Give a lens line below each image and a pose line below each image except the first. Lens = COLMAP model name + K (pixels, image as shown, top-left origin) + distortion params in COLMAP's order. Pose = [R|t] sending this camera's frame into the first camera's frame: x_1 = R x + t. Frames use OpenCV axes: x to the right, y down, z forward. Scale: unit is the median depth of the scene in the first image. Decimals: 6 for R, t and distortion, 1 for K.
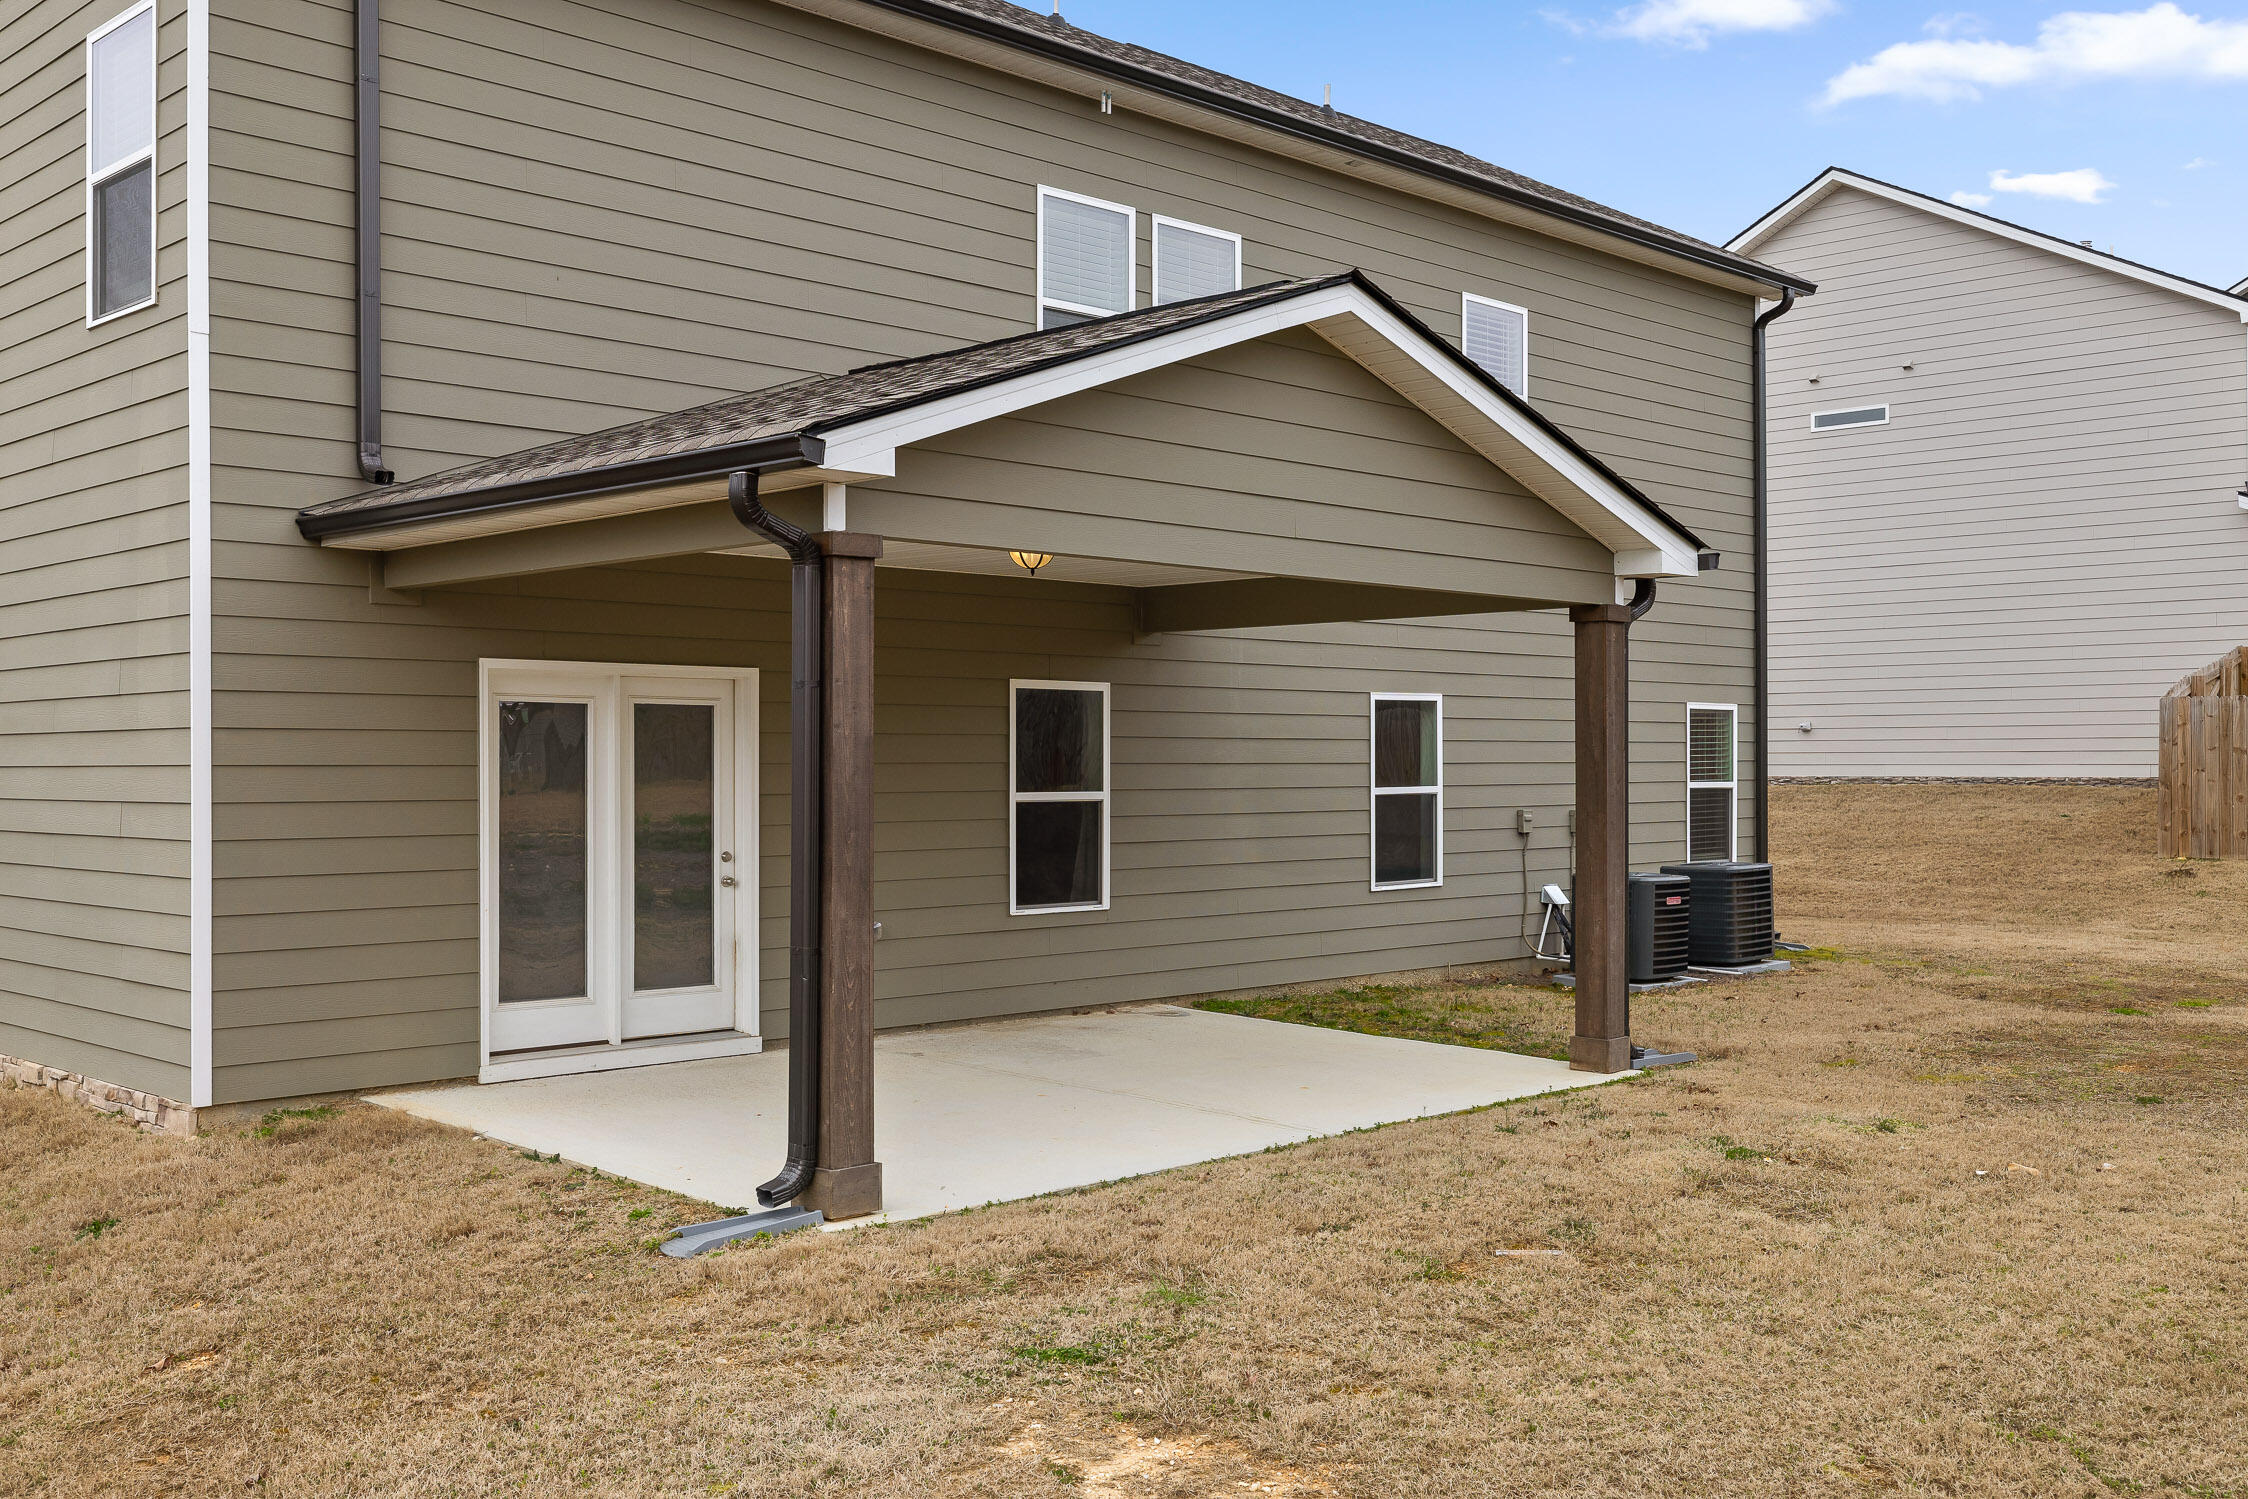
lens RADIAL K [[2191.5, 0, 1117.2], [0, 2191.5, 753.7], [0, 0, 1]] dist [-0.011359, 0.000000]
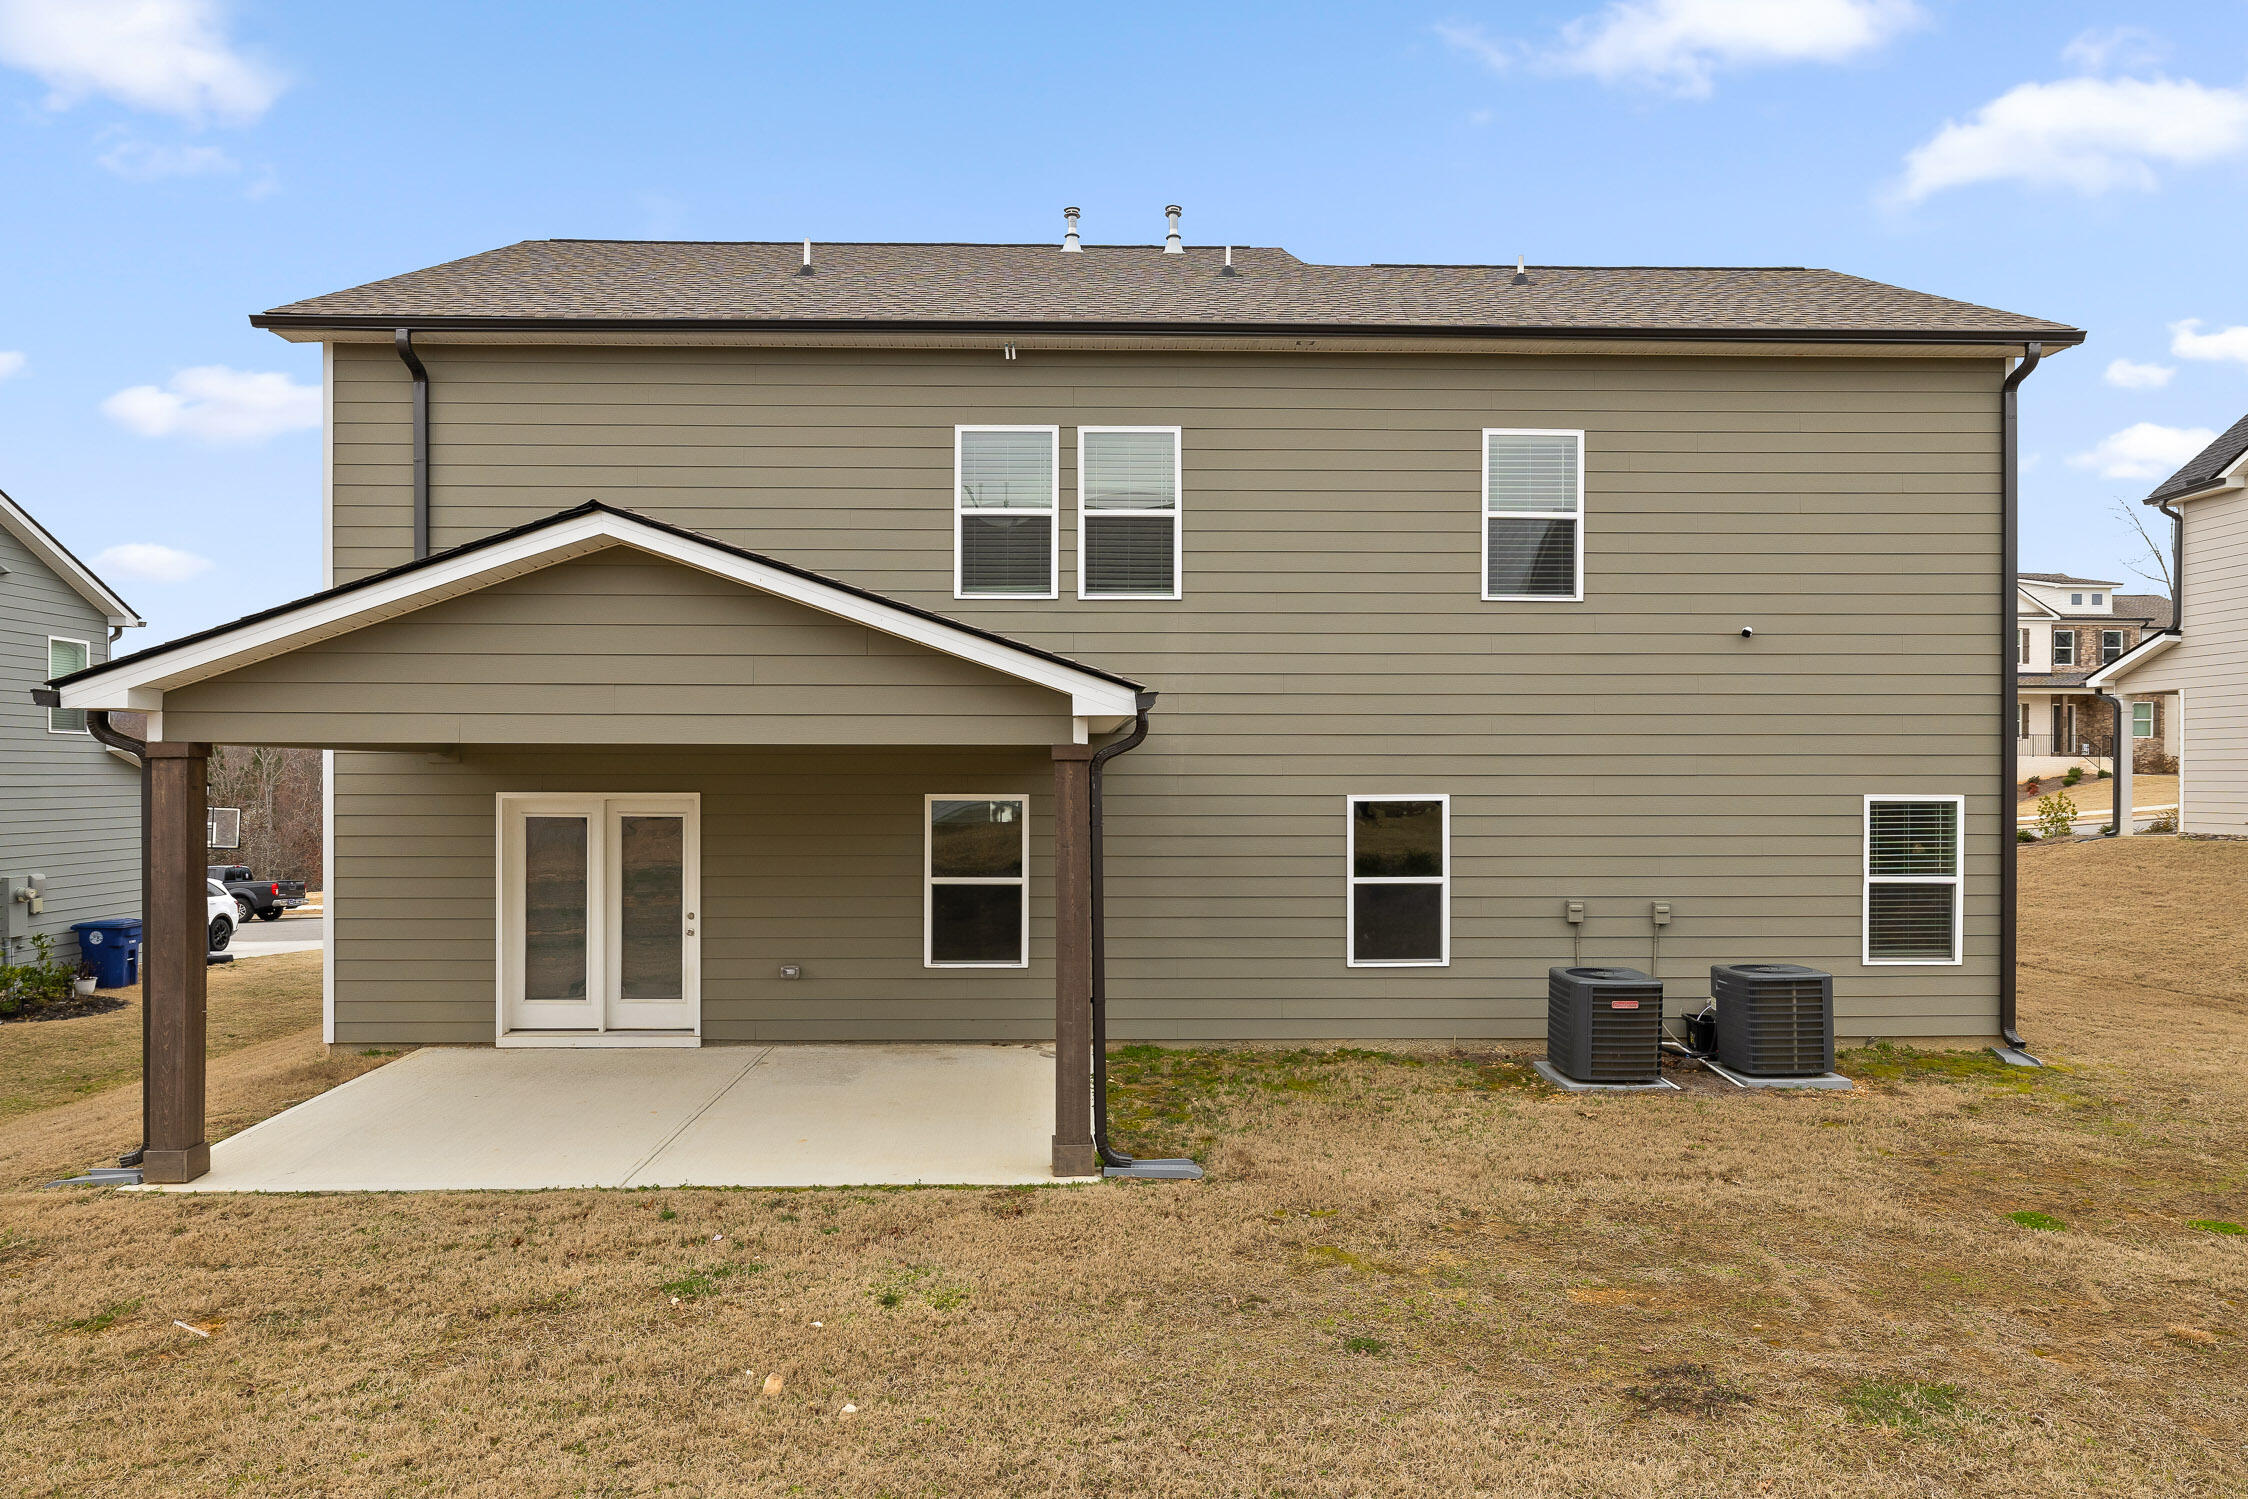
lens RADIAL K [[1383.4, 0, 1115.8], [0, 1383.4, 784.8], [0, 0, 1]] dist [0.001956, -0.004918]
pose [[0.723843, 0.006992, -0.689929, 0.611692], [0.000287, 0.999946, 0.010435, -0.047463], [0.689965, -0.007752, 0.723802, 0.444744]]
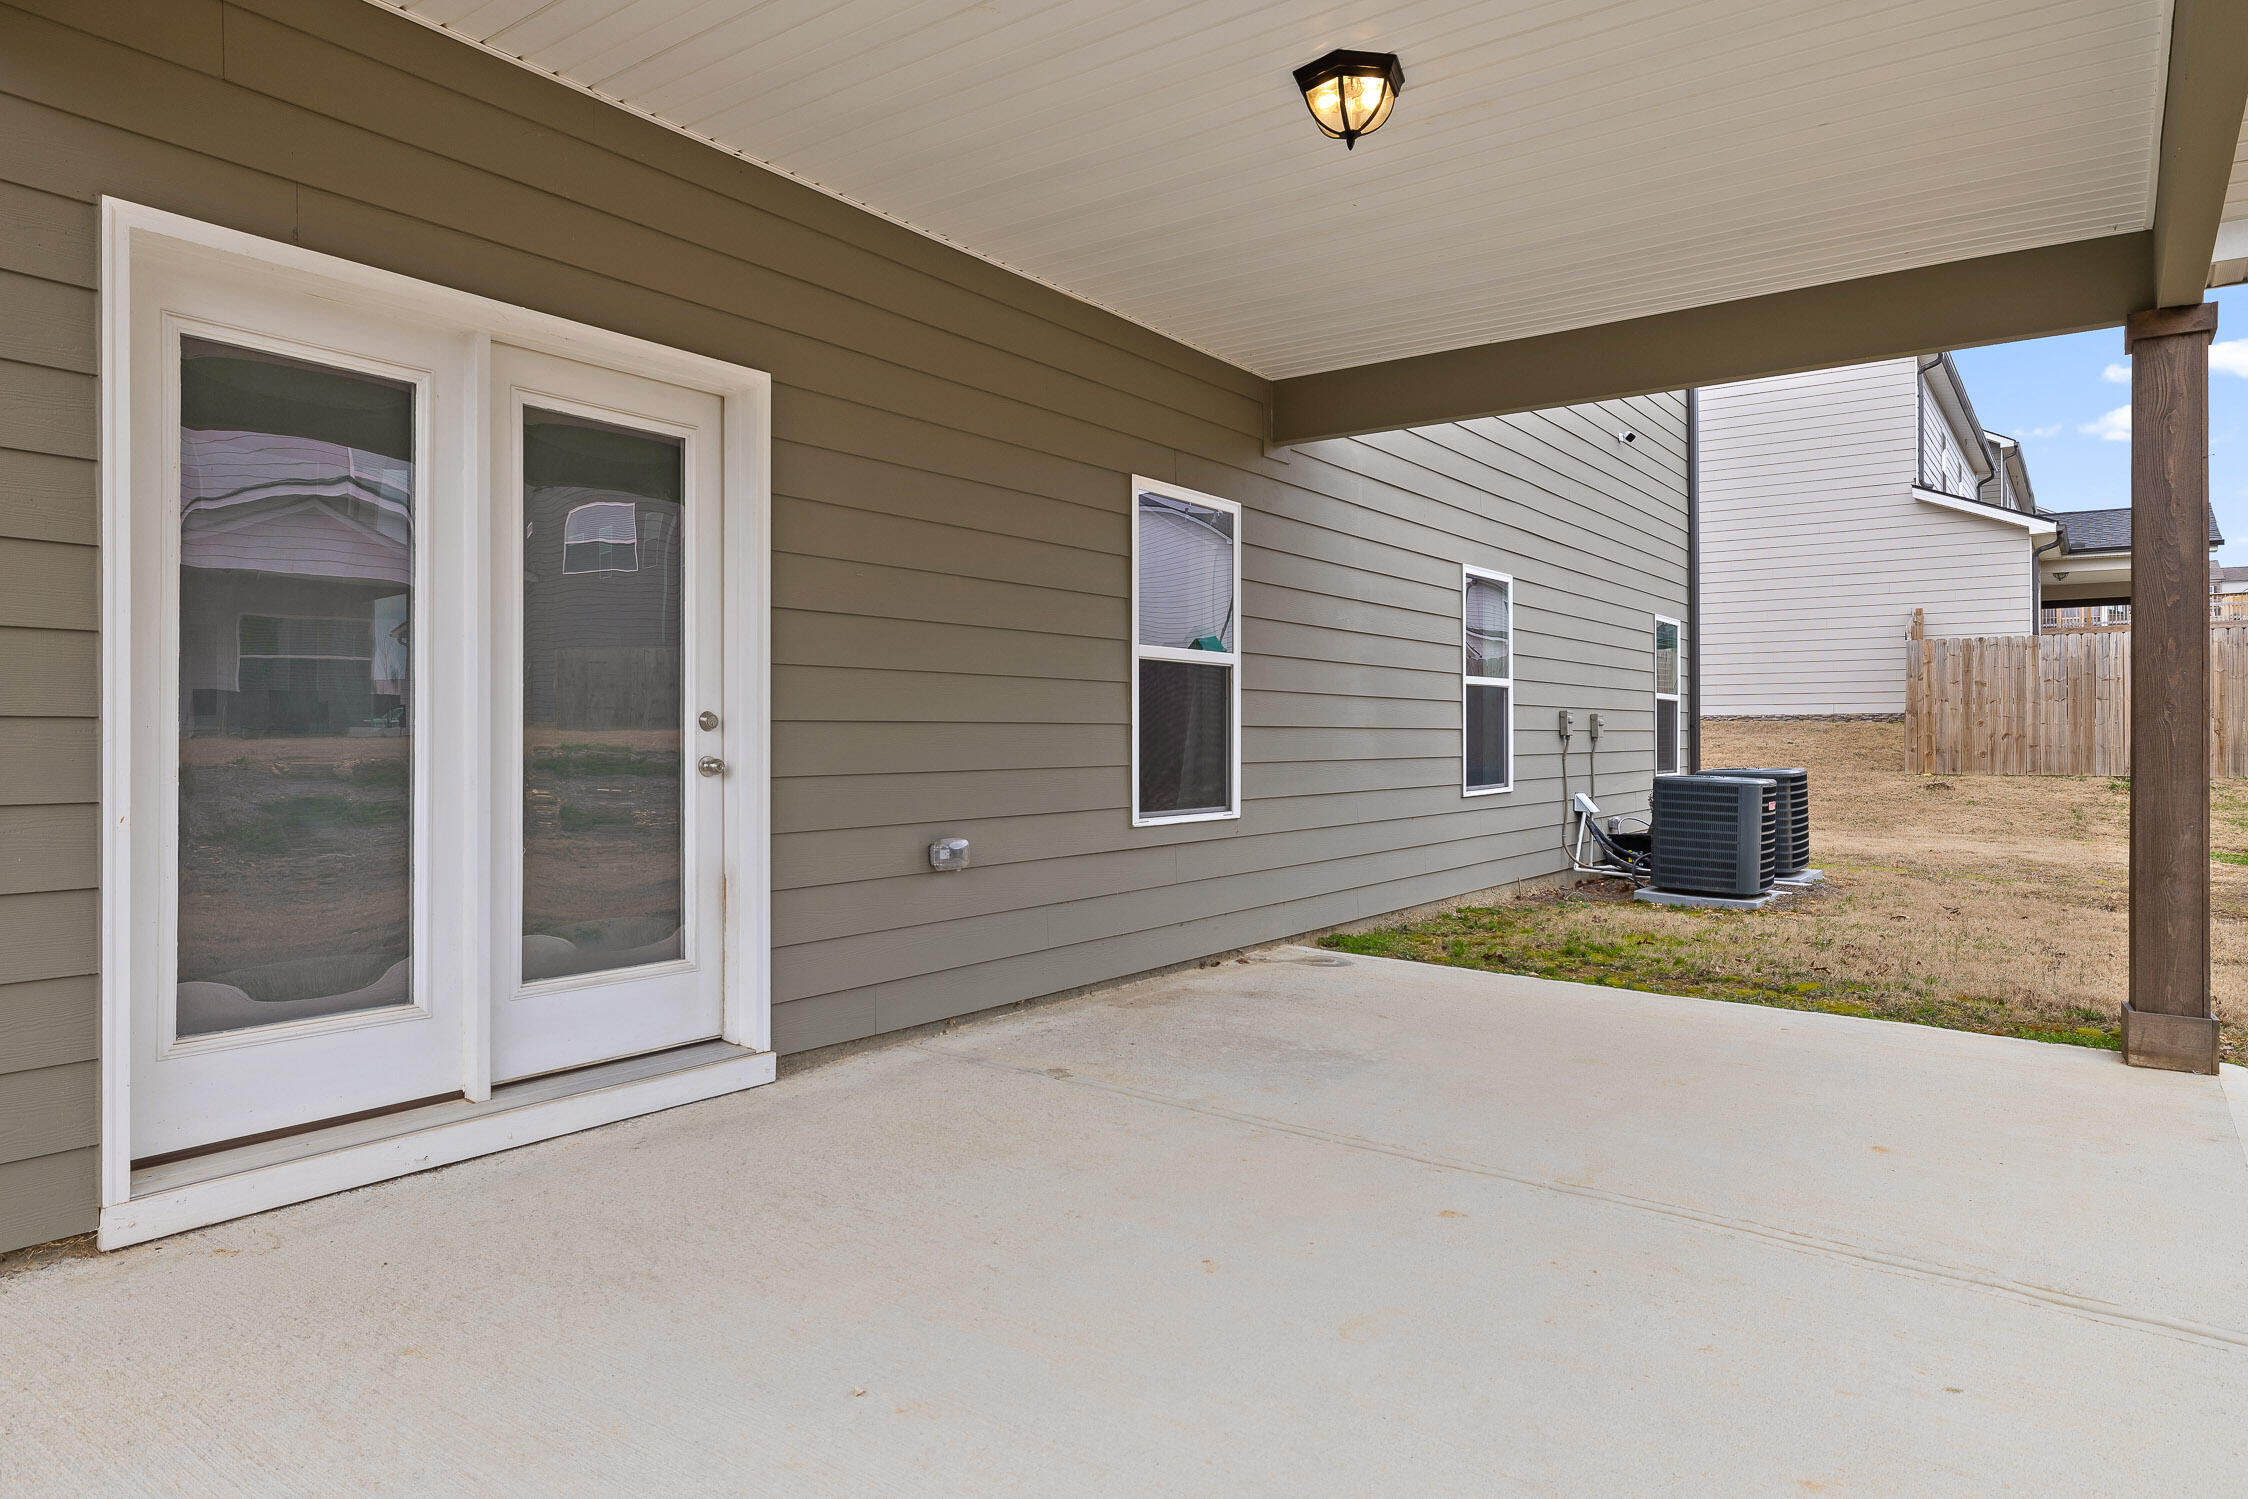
lens RADIAL K [[1383.4, 0, 1132.3], [0, 1383.4, 736.5], [0, 0, 1]] dist [0.001956, -0.004918]
pose [[0.986041, 0.000756, 0.166499, -0.115504], [-0.001314, 0.999994, 0.003244, 0.043444], [-0.166495, -0.003417, 0.986036, 0.565614]]
